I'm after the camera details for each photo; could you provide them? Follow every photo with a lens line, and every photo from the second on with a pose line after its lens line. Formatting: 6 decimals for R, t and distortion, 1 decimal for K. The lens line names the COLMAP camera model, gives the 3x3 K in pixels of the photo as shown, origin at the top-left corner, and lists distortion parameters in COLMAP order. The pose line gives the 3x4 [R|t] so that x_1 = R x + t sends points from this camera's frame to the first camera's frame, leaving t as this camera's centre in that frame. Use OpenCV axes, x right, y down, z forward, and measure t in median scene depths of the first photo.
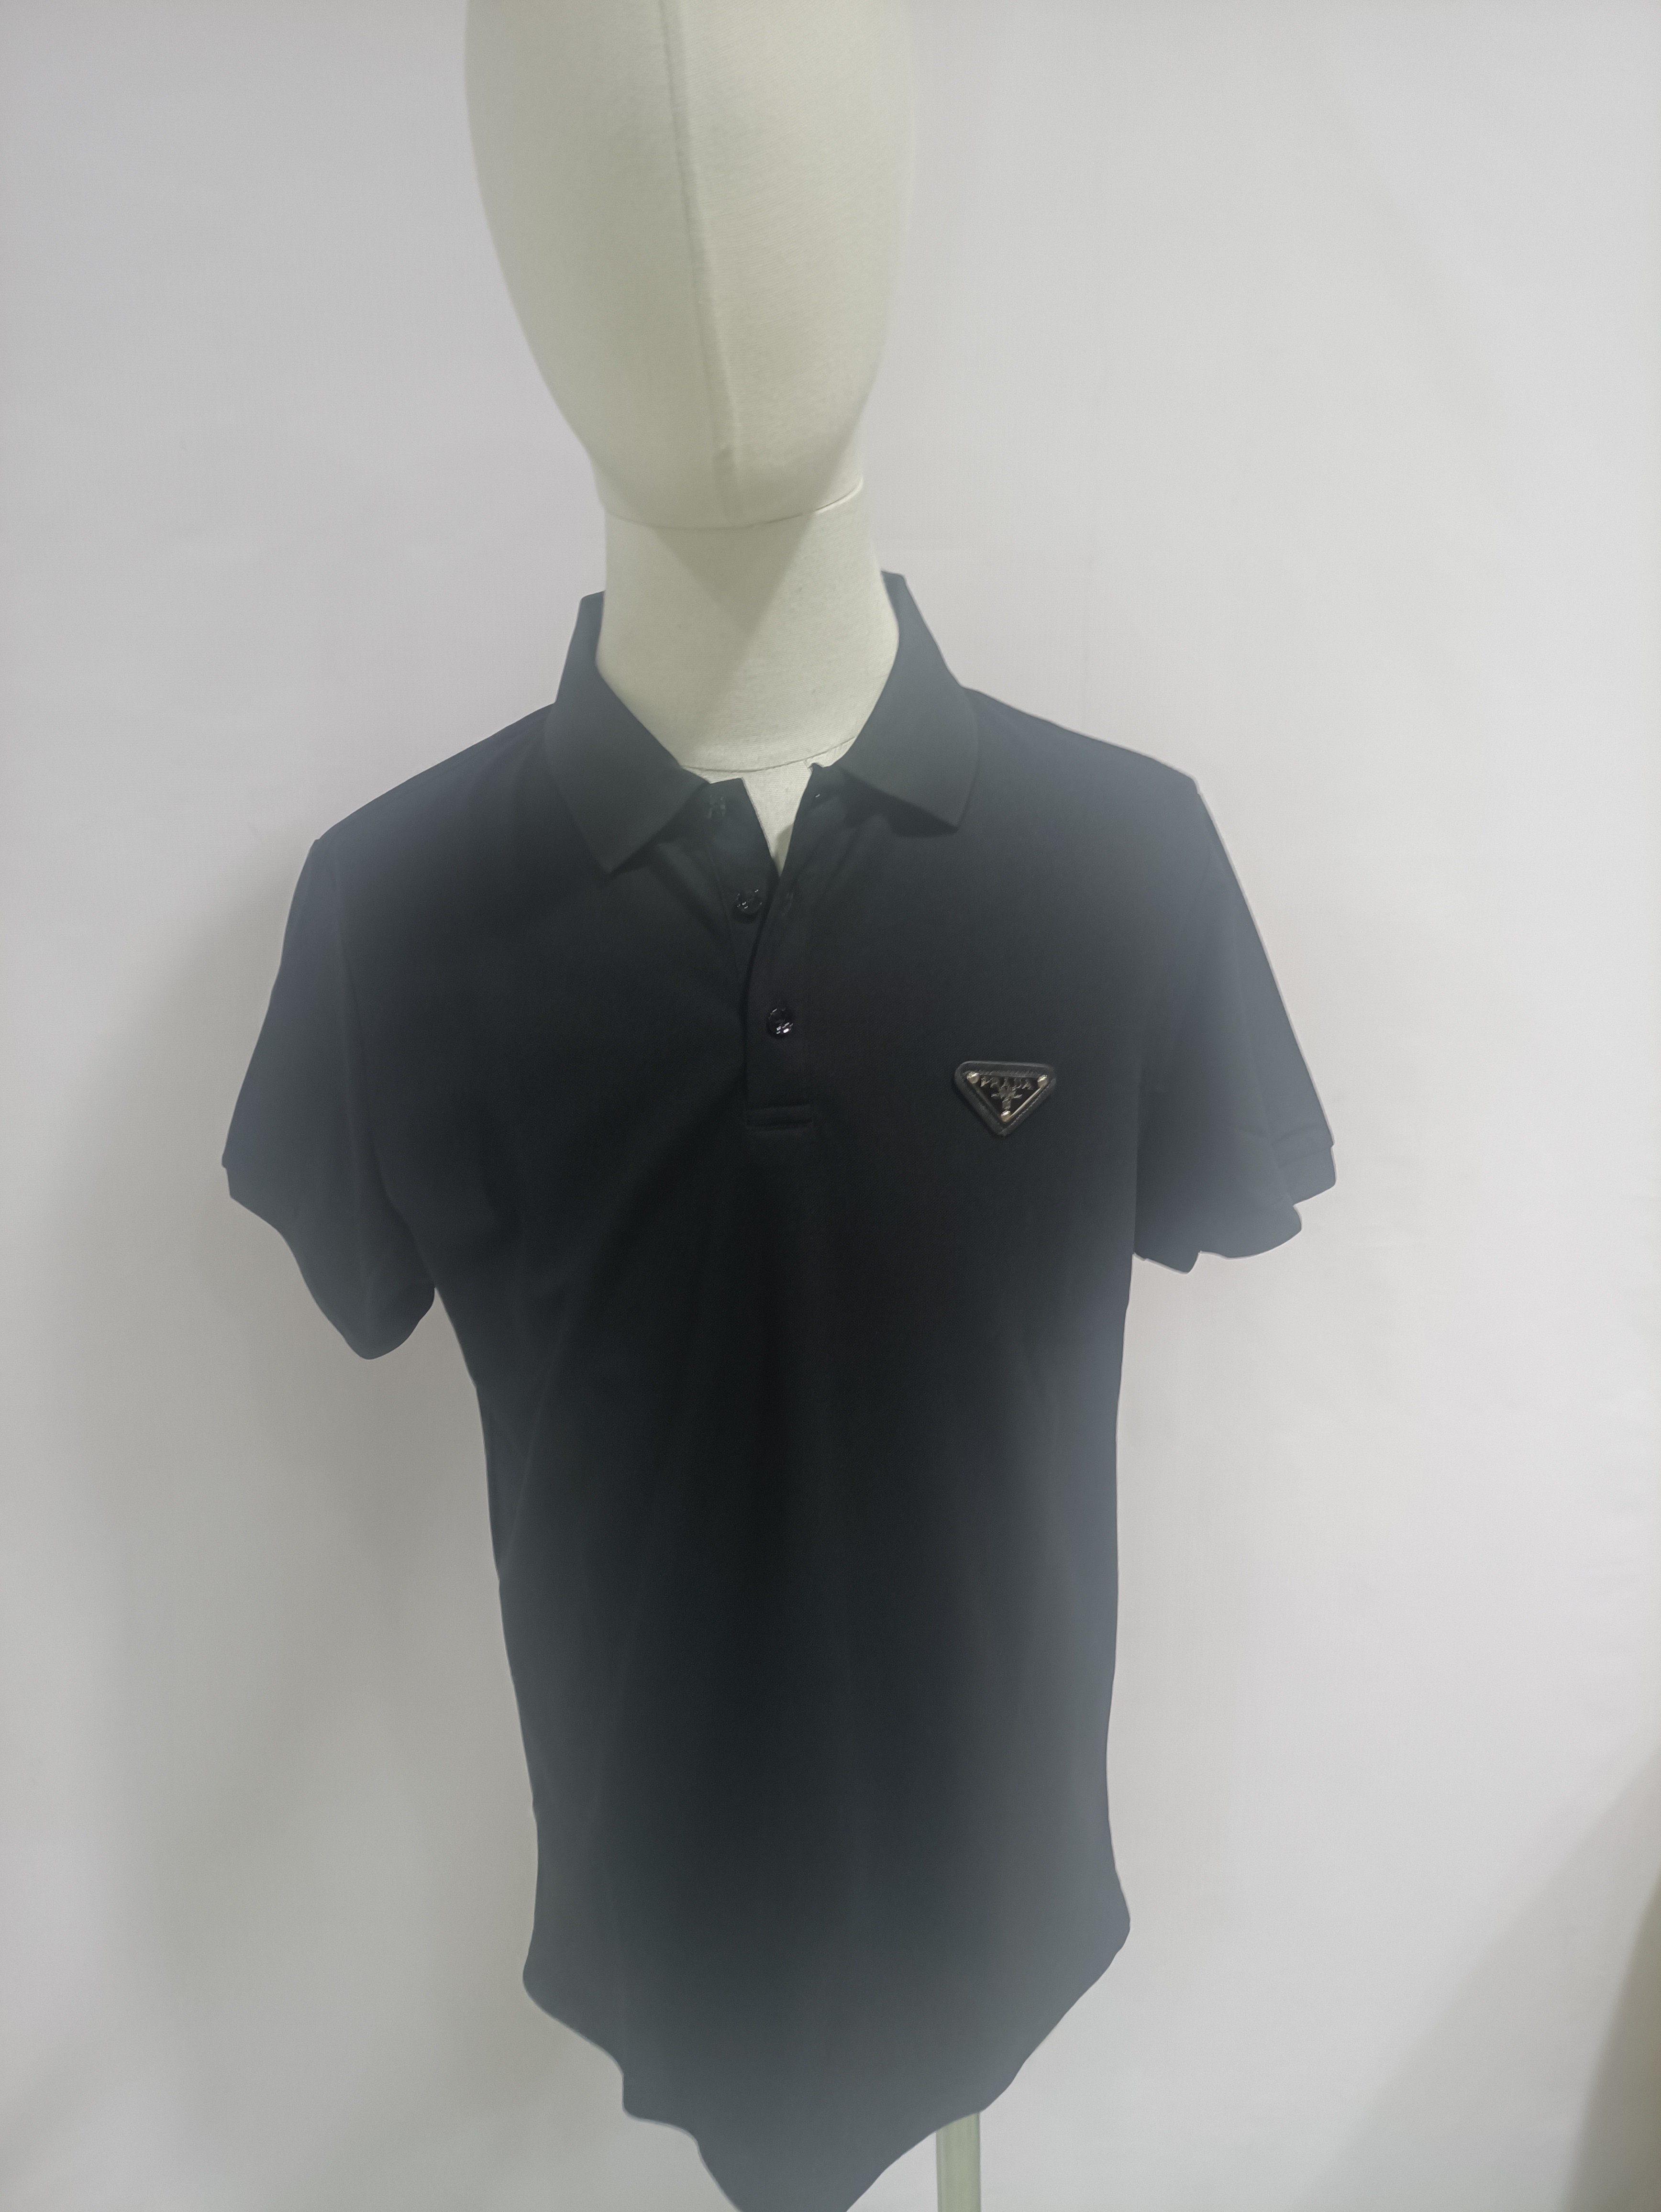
lens RADIAL K [[1617.4, 0, 830.5], [0, 1617.4, 1106.0], [0, 0, 1]] dist [0.003908, -0.000892]
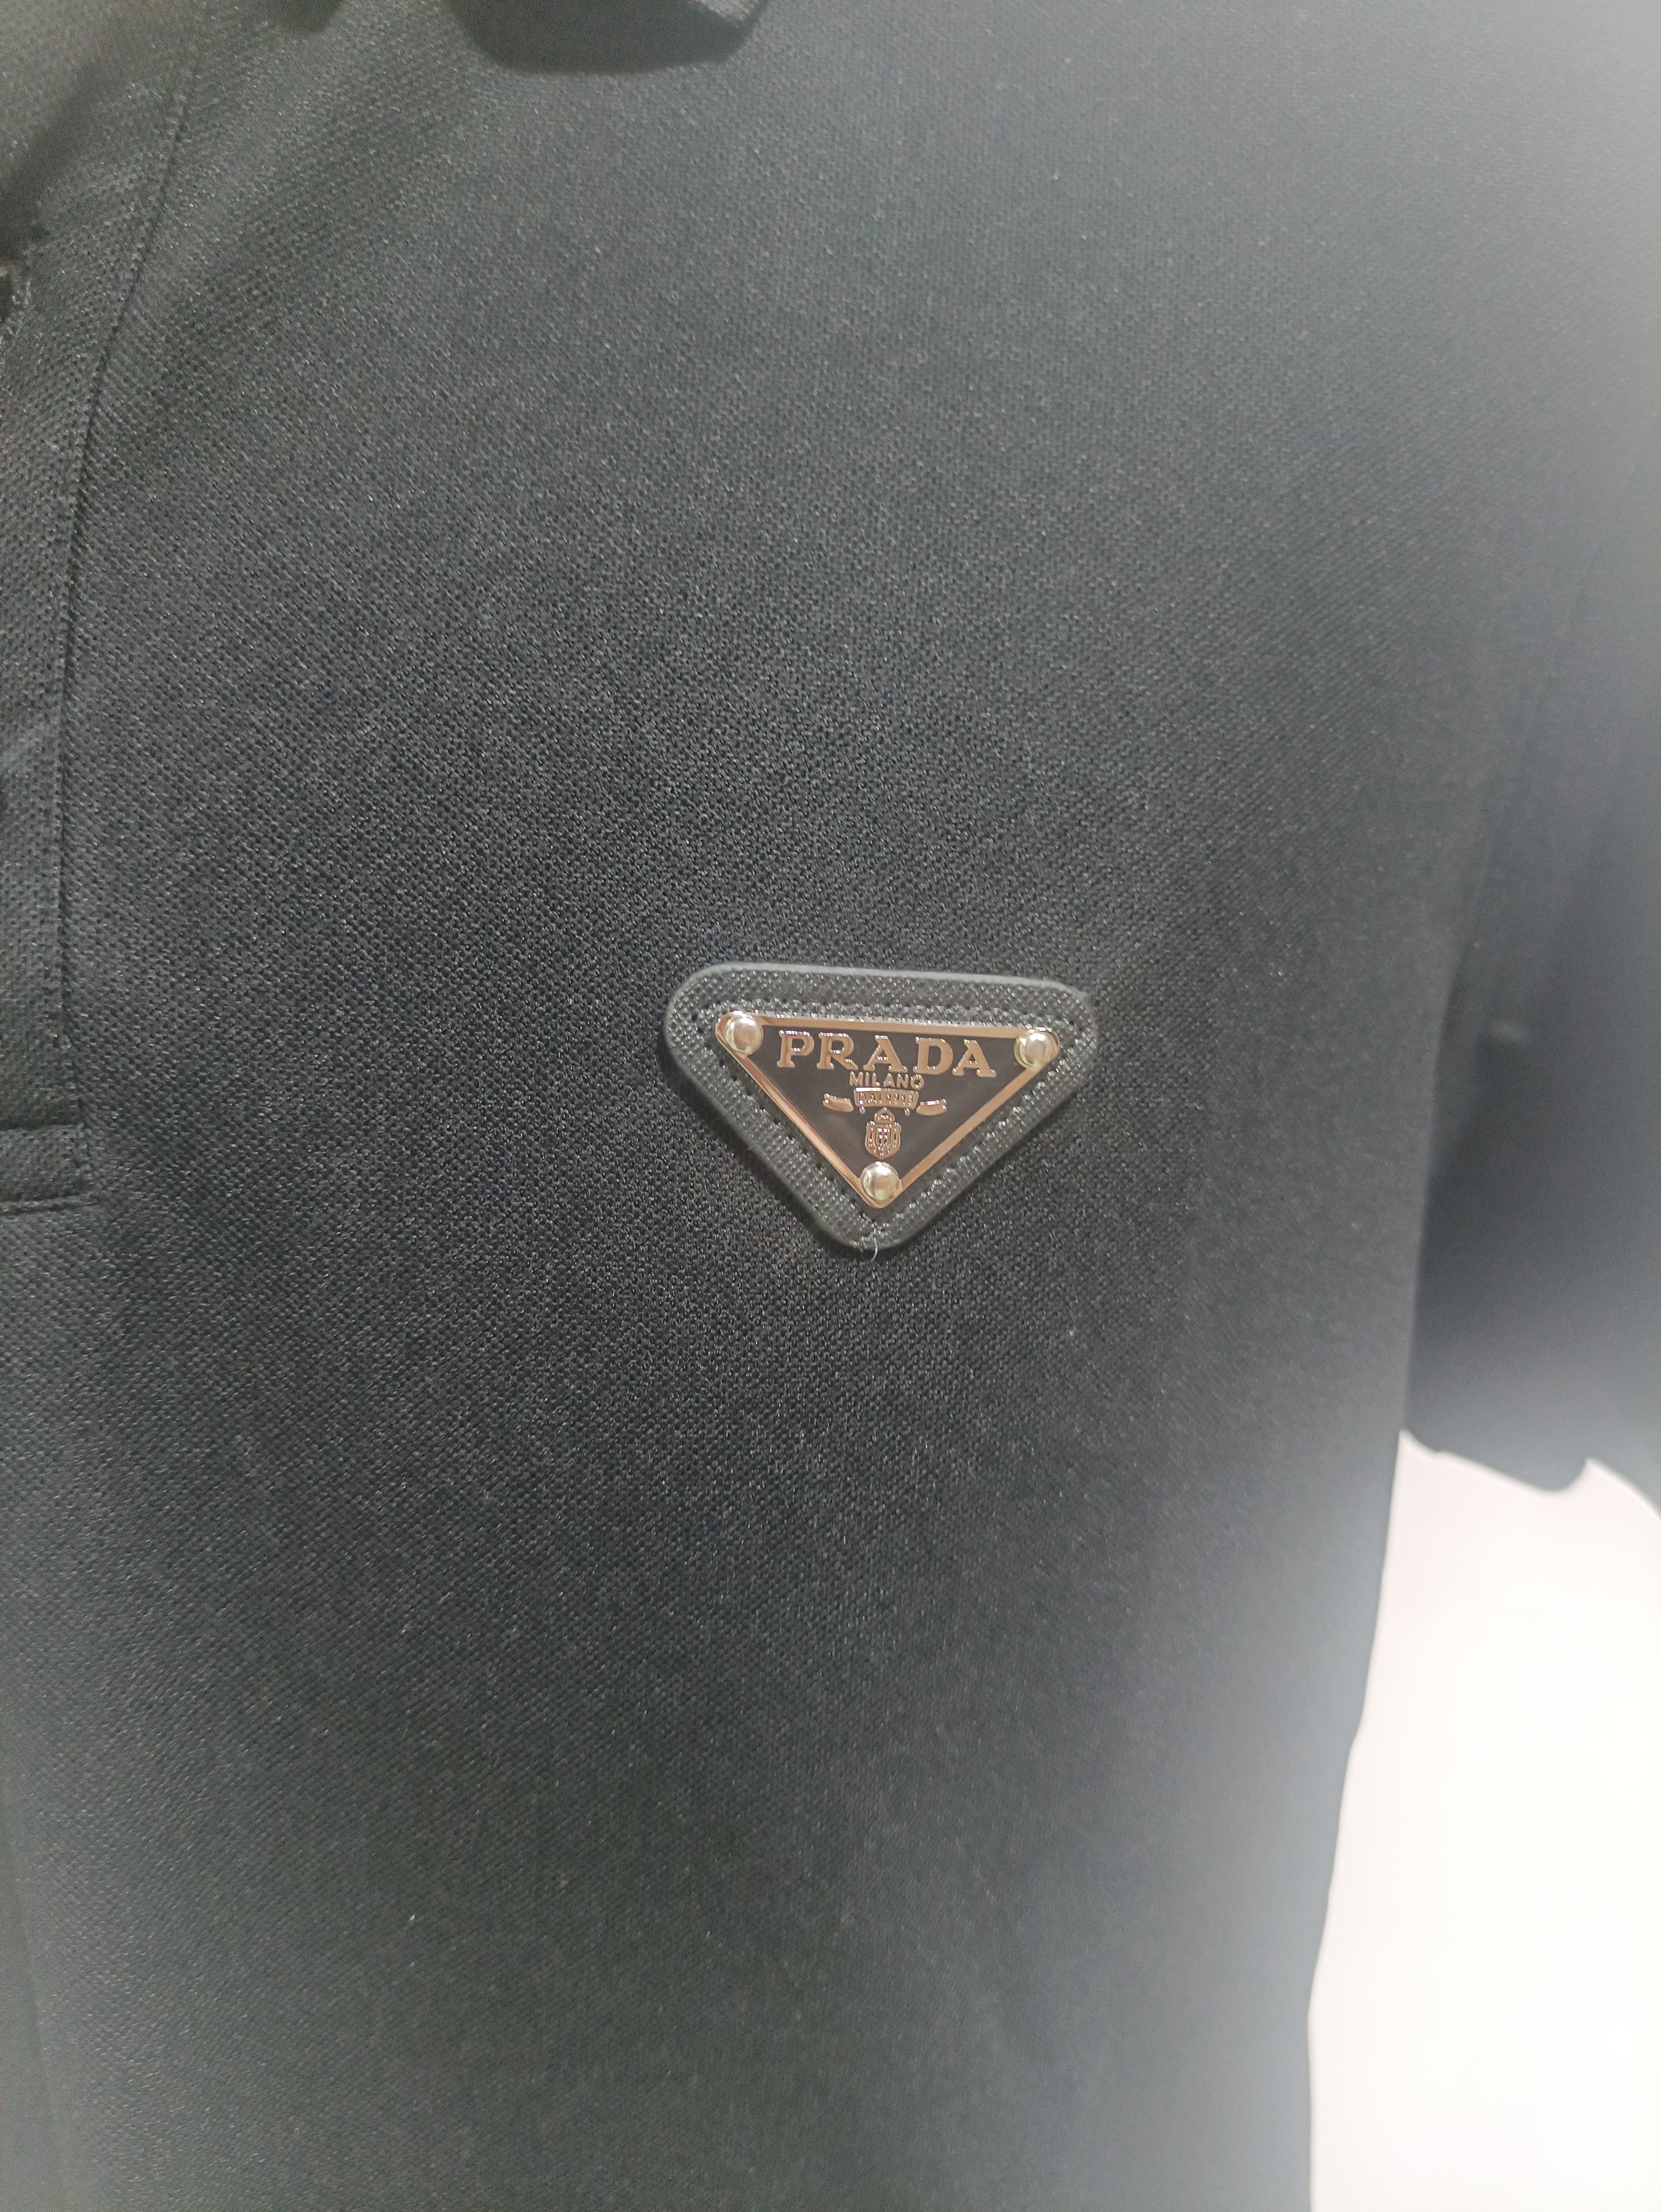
lens RADIAL K [[1617.4, 0, 830.5], [0, 1617.4, 1106.0], [0, 0, 1]] dist [0.003908, -0.000892]
pose [[0.983127, 0.033891, -0.179760, 0.146175], [-0.014280, 0.993908, 0.109288, -0.033848], [0.182368, -0.104877, 0.977621, 0.745712]]
